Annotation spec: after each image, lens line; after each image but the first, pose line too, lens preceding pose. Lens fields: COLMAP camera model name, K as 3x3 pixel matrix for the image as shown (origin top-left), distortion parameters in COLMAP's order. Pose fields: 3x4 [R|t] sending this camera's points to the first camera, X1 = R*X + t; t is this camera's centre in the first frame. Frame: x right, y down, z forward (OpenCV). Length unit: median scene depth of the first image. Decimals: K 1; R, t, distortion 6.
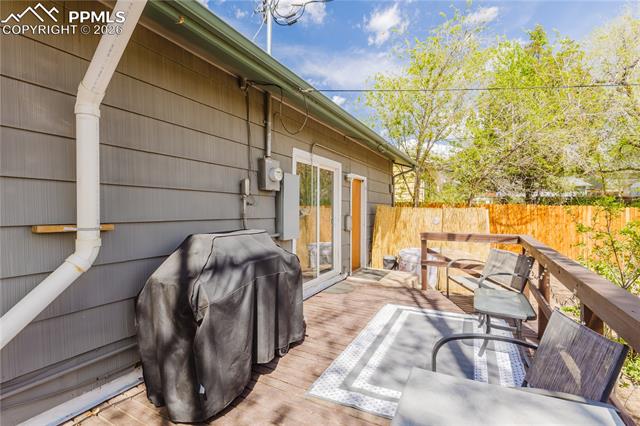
lens RADIAL K [[296.1, 0, 316.5], [0, 296.1, 213.3], [0, 0, 1]] dist [0.004753, 0.002878]
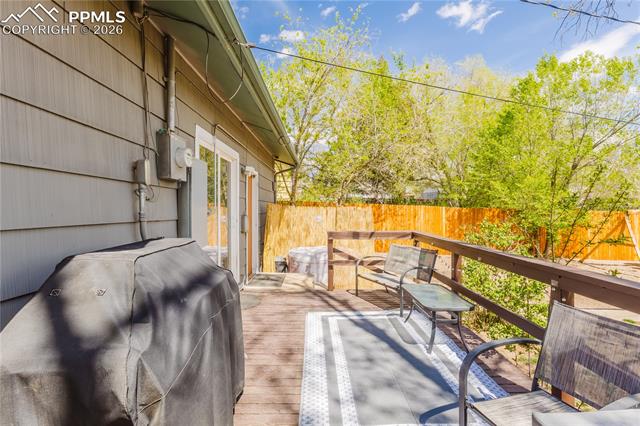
lens RADIAL K [[296.1, 0, 321.5], [0, 296.1, 209.5], [0, 0, 1]] dist [0.004753, 0.002878]
pose [[0.872868, -0.002000, 0.487952, -0.151570], [0.006923, 0.999942, -0.008287, -0.000460], [-0.487907, 0.010611, 0.872831, 0.181036]]
